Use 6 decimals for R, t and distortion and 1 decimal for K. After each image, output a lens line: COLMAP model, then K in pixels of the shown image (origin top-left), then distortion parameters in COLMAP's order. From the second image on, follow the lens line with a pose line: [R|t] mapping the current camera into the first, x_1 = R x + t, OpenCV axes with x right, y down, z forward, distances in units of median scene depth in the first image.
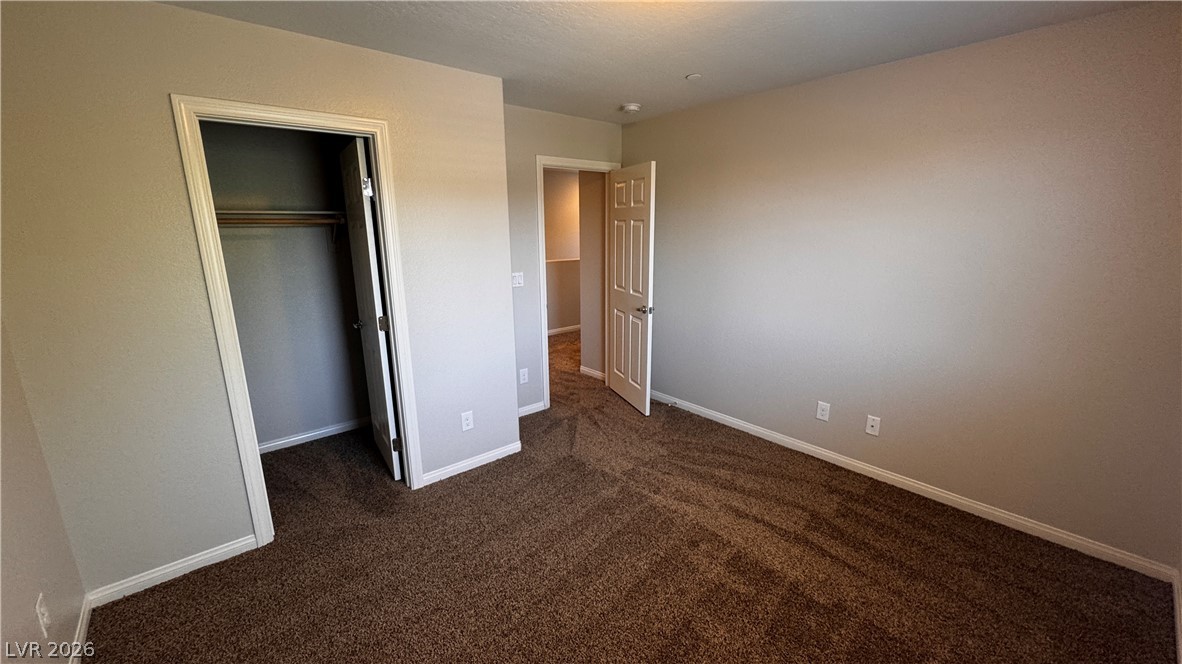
lens RADIAL K [[471.8, 0, 591.7], [0, 471.8, 333.2], [0, 0, 1]] dist [0.000334, 0.000049]
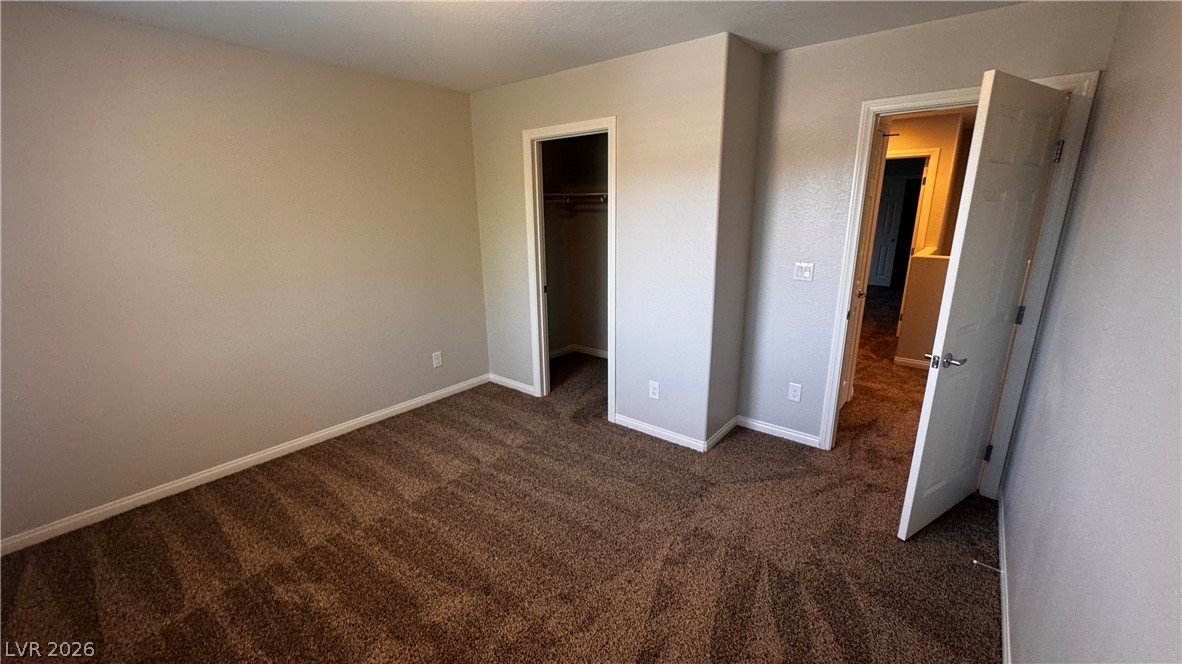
lens RADIAL K [[471.8, 0, 591.7], [0, 471.8, 333.2], [0, 0, 1]] dist [0.000334, 0.000049]
pose [[0.177857, 0.262386, -0.948431, 0.681752], [-0.214315, 0.950991, 0.222904, -0.141030], [0.960435, 0.163618, 0.225373, 0.607287]]
